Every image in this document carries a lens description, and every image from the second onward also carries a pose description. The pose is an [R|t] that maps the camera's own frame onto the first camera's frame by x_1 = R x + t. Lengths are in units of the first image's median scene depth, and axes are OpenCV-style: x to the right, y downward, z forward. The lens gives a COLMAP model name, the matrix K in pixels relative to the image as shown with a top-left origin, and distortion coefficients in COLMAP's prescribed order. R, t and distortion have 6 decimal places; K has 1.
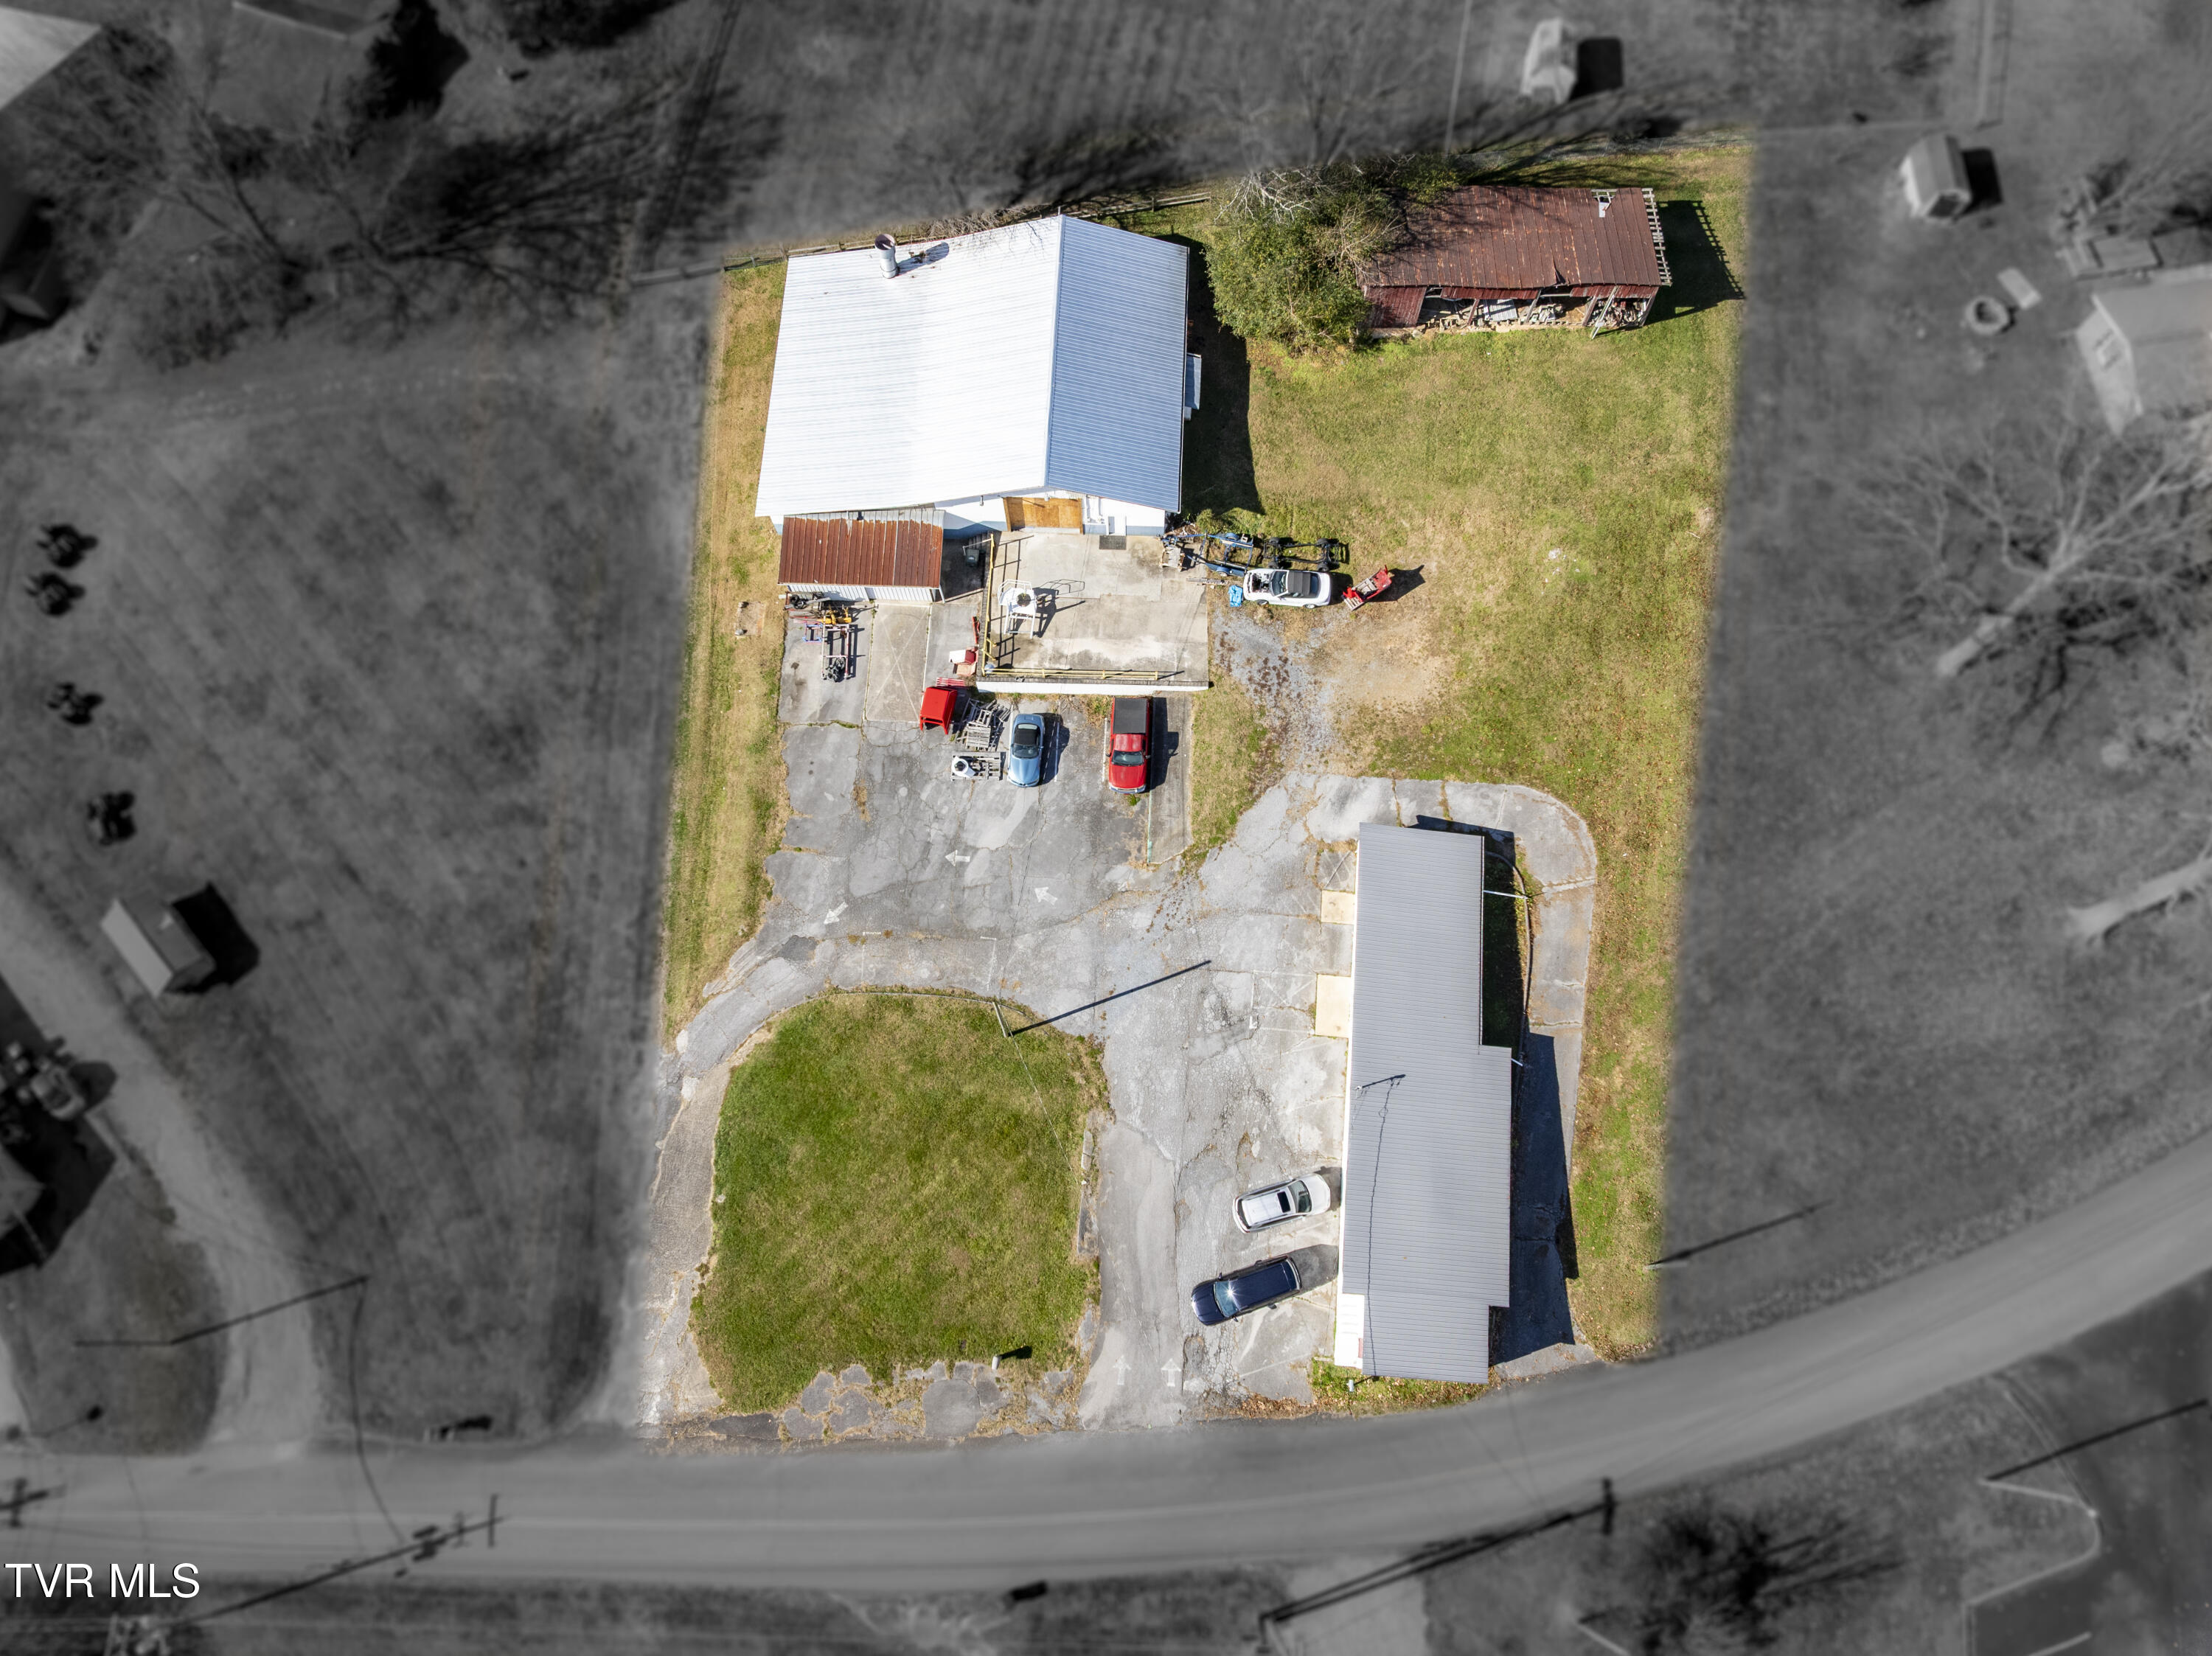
lens RADIAL K [[1556.2, 0, 1117.7], [0, 1556.2, 815.9], [0, 0, 1]] dist [-0.035226, 0.003074]
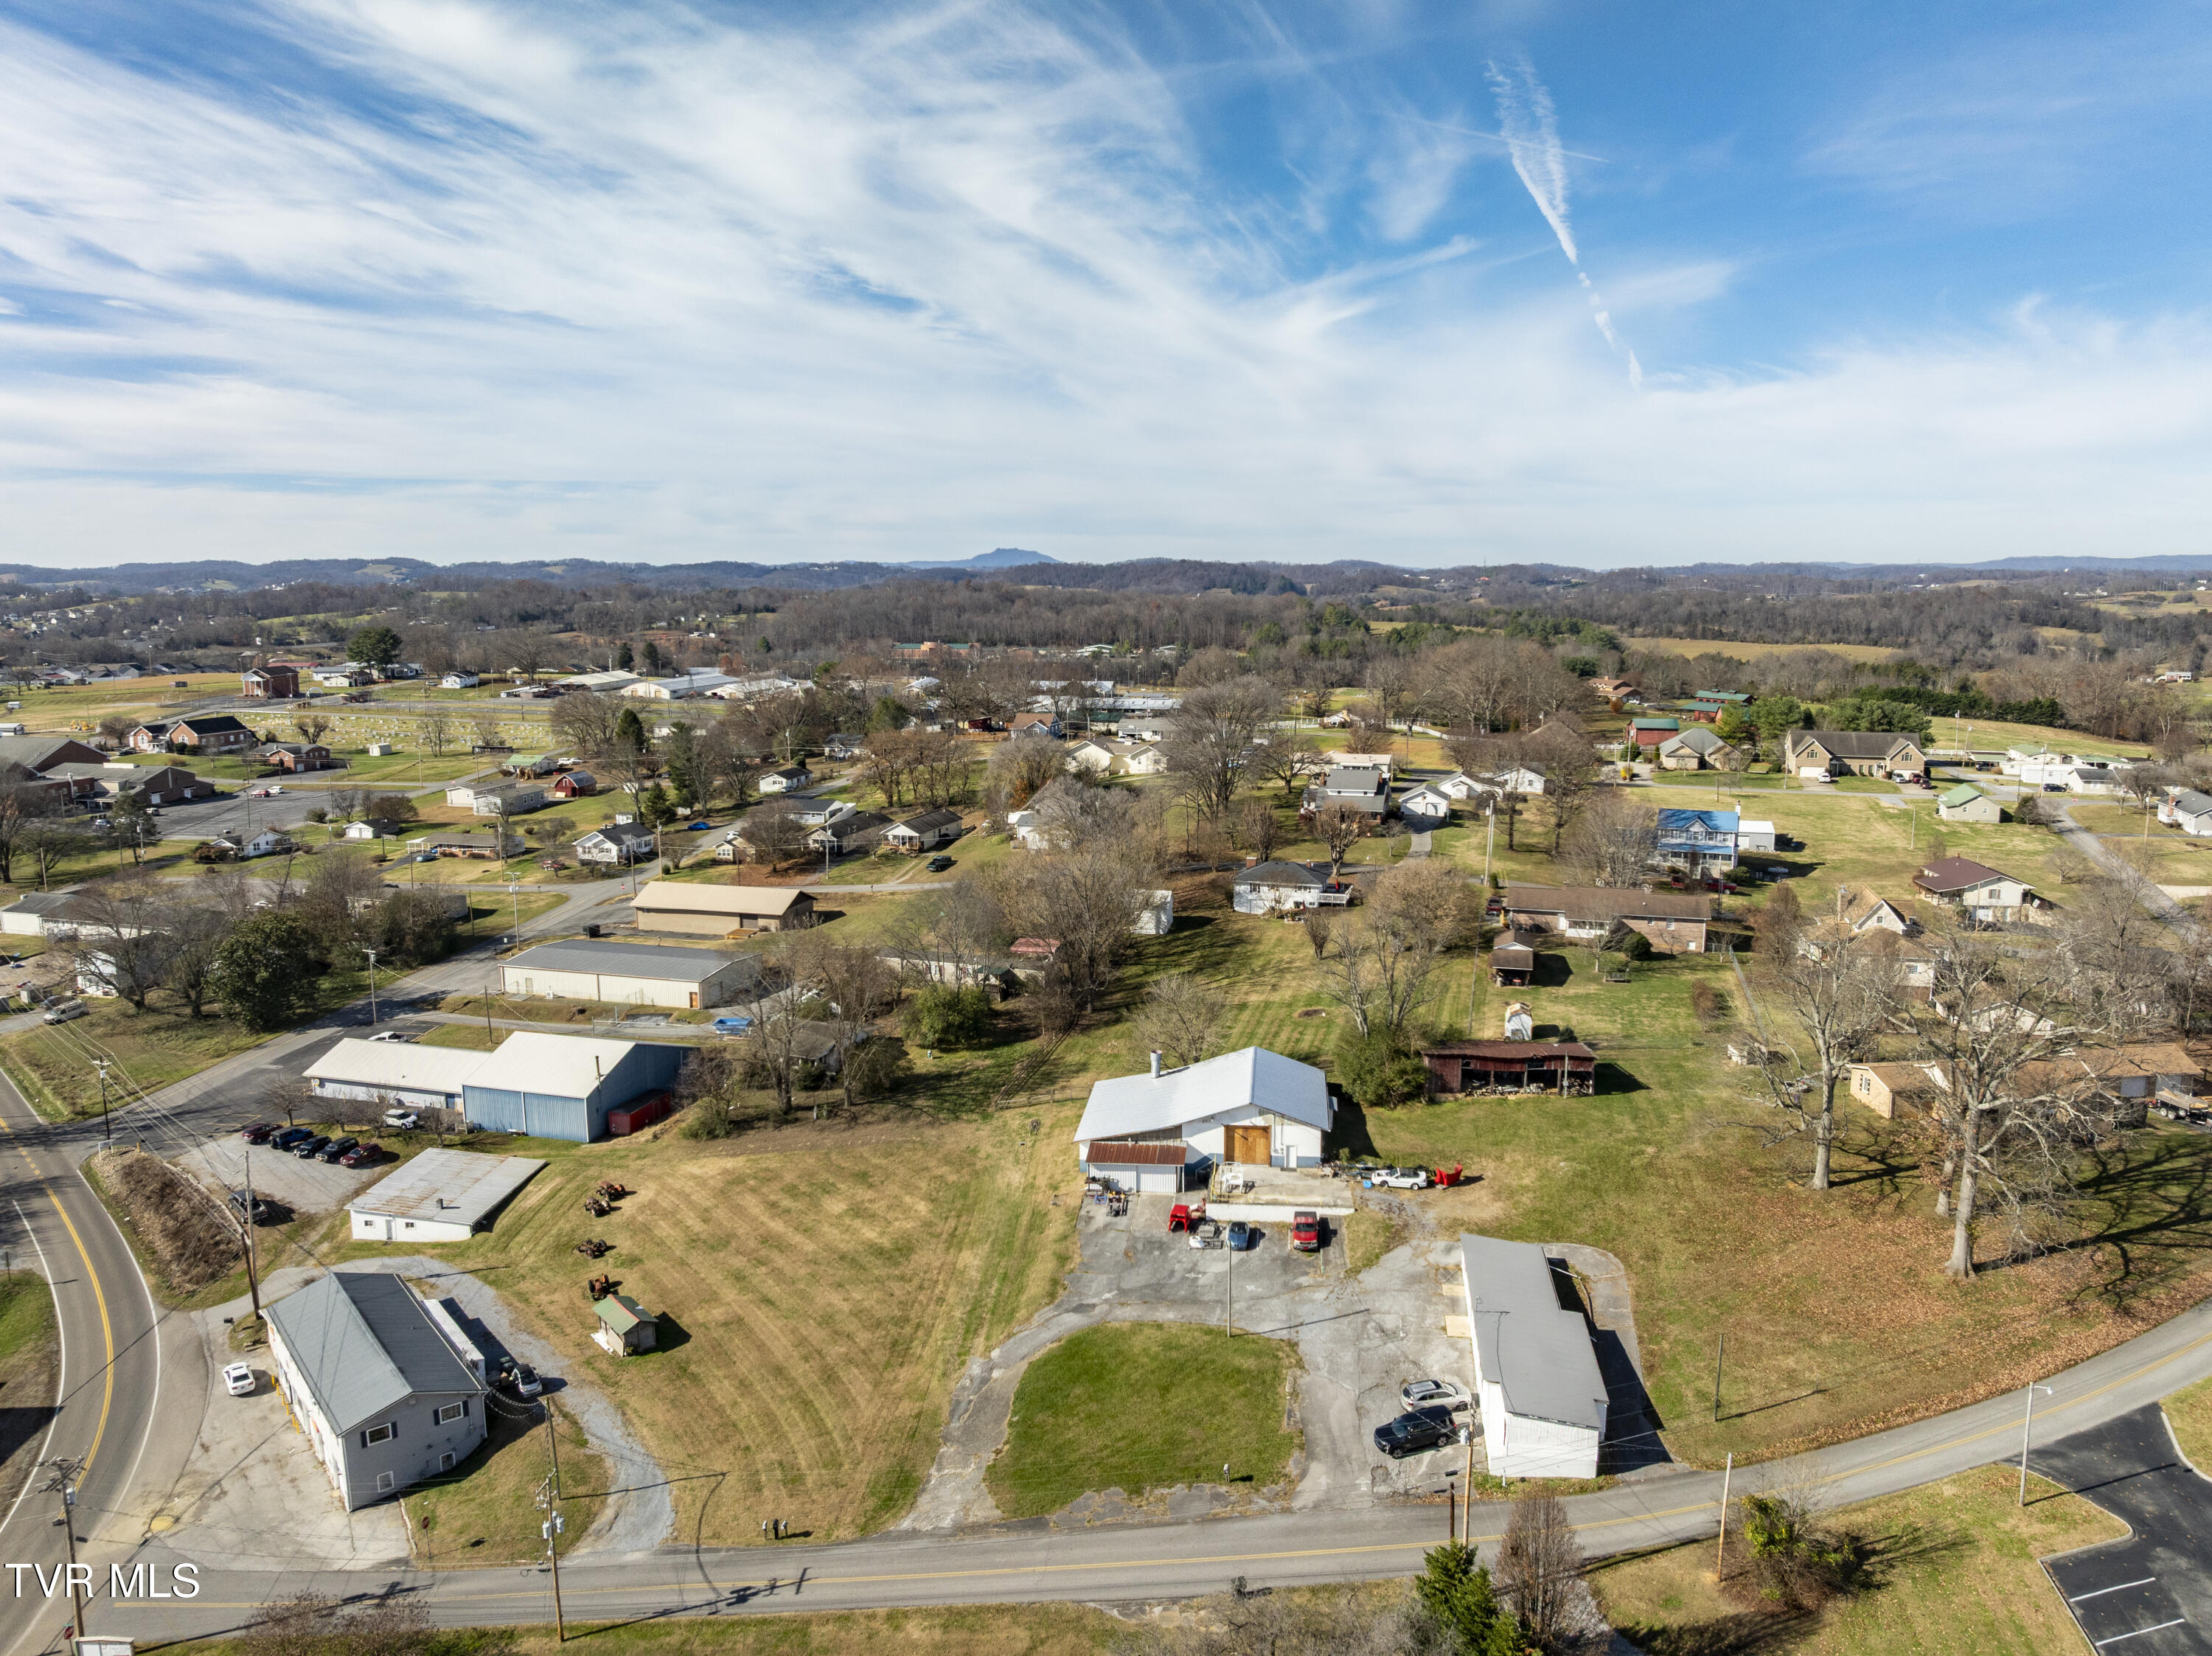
lens RADIAL K [[1561.2, 0, 1116.9], [0, 1561.2, 771.5], [0, 0, 1]] dist [-0.037515, -0.001239]
pose [[0.997830, 0.015675, -0.063954, -0.089829], [-0.064491, 0.428724, -0.901131, 1.188585], [0.013293, 0.903300, 0.428804, -0.078001]]
